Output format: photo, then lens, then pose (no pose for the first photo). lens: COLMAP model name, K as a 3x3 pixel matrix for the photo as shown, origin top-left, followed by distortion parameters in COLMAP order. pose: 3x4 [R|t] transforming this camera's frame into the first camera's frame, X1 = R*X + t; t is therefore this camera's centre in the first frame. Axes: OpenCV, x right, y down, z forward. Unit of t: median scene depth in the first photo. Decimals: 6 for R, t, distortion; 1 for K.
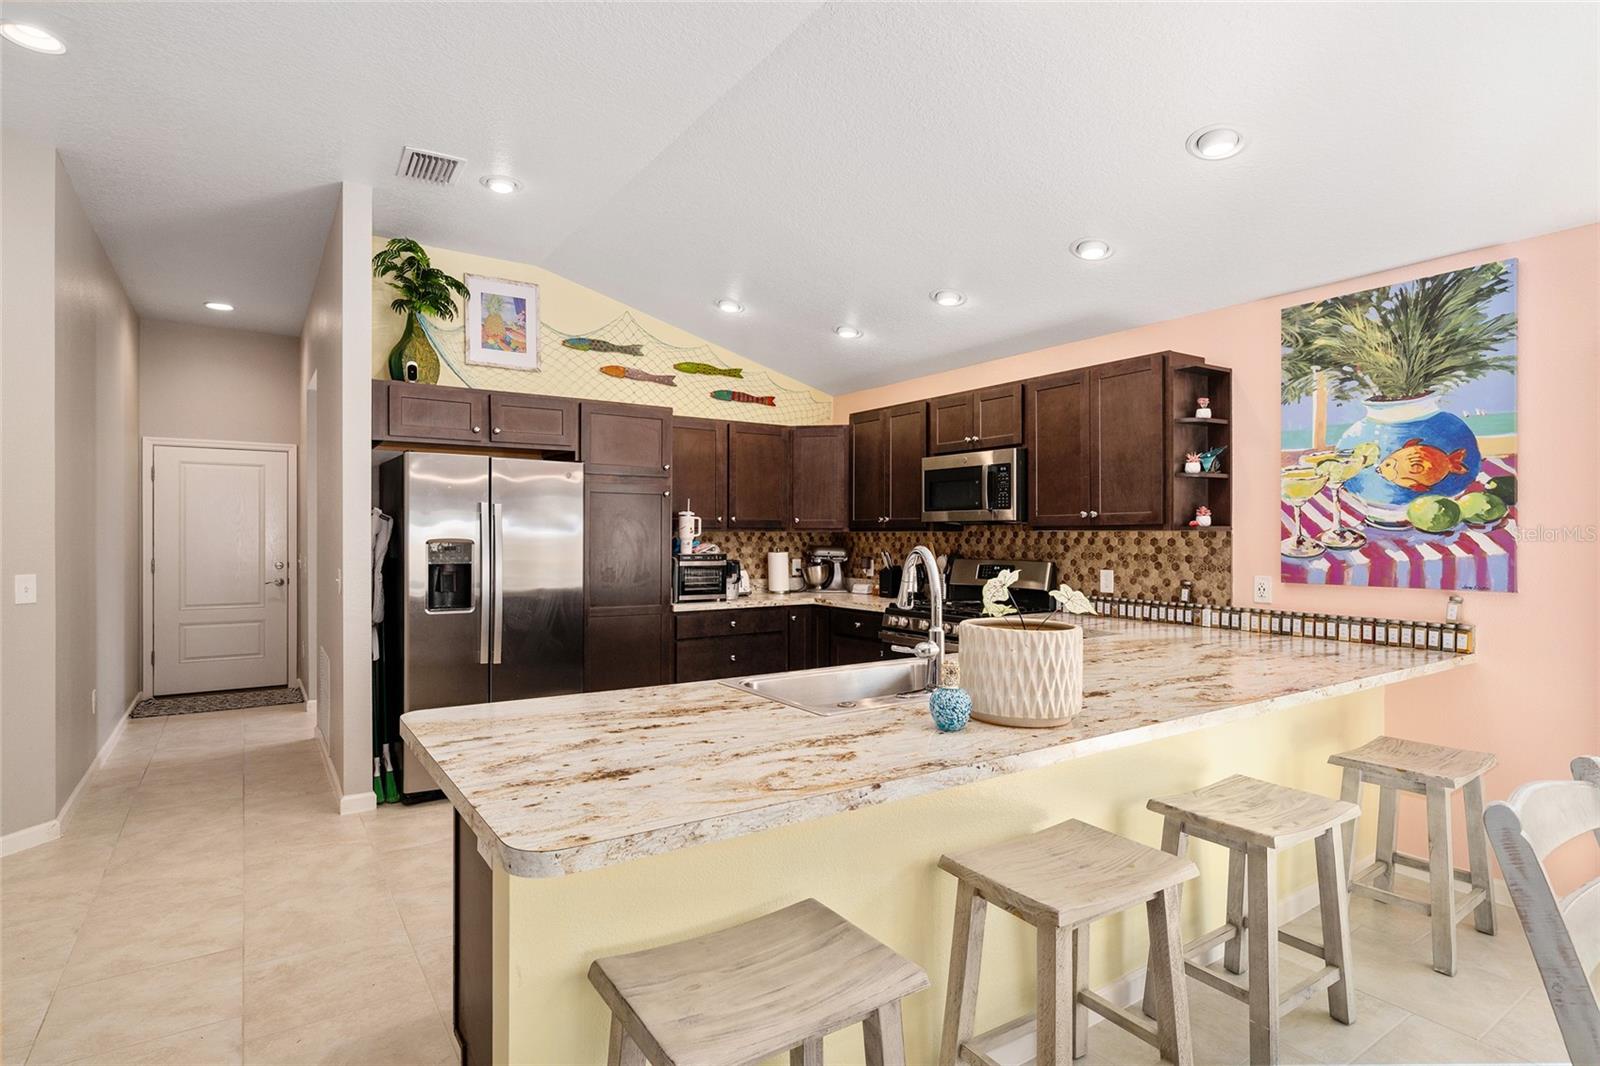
lens RADIAL K [[817.6, 0, 800.6], [0, 817.6, 539.6], [0, 0, 1]] dist [-0.001246, 0.000715]
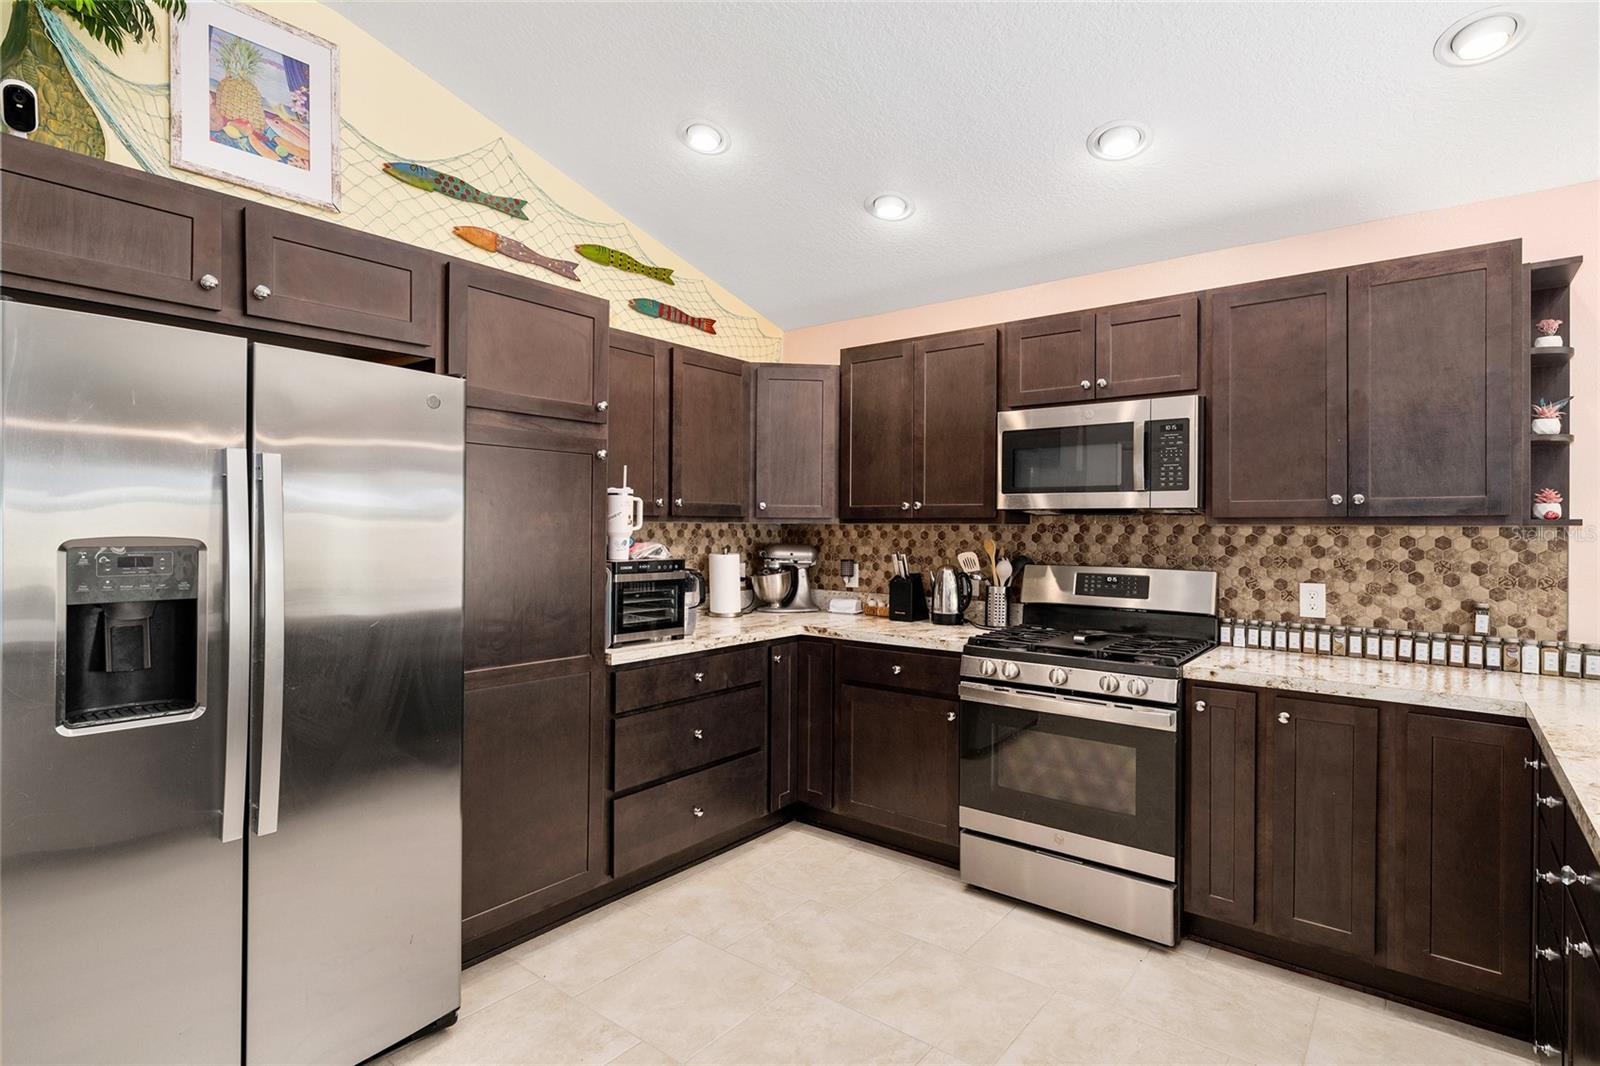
lens RADIAL K [[800.2, 0, 801.0], [0, 800.2, 527.4], [0, 0, 1]] dist [0.000899, 0.000017]
pose [[0.954085, 0.004083, 0.299510, -0.244537], [-0.003079, 0.999988, -0.003823, -0.005627], [-0.299522, 0.002726, 0.954086, 0.549883]]
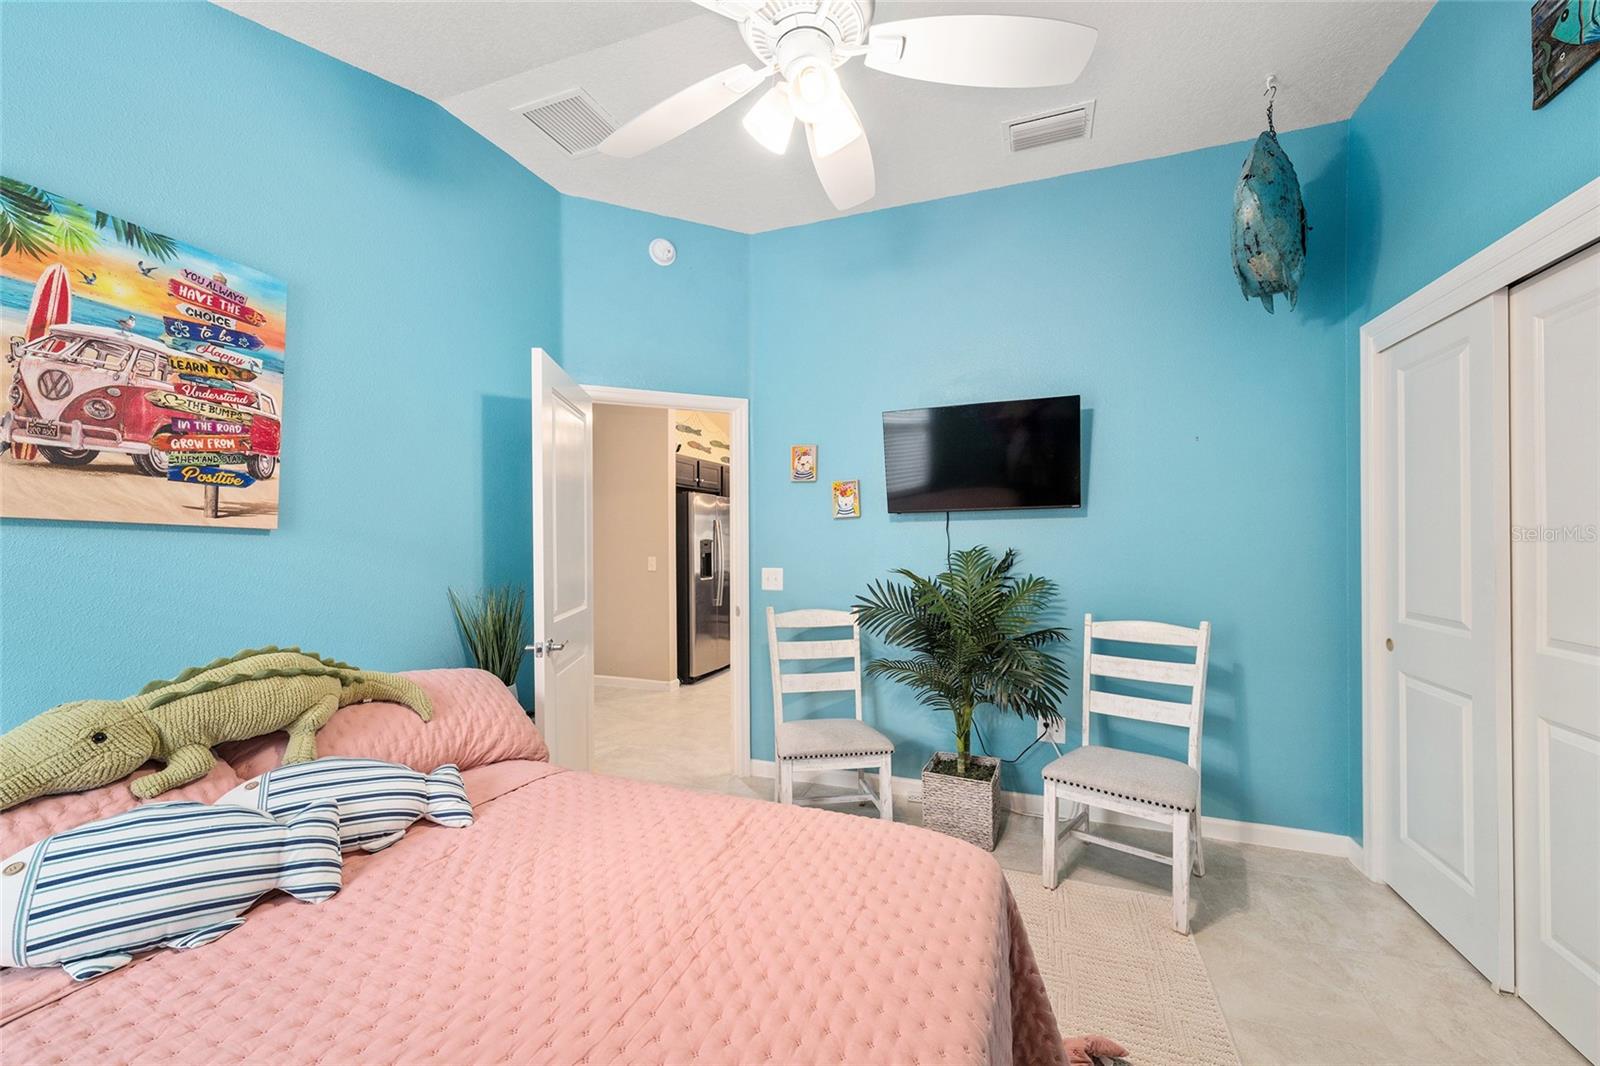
lens RADIAL K [[633.5, 0, 802.5], [0, 633.5, 528.3], [0, 0, 1]] dist [-0.000228, -0.000136]
pose [[0.810787, -0.001368, 0.585340, -1.135233], [0.006888, 0.999950, -0.007204, -0.020200], [-0.585301, 0.009873, 0.810756, -0.329808]]
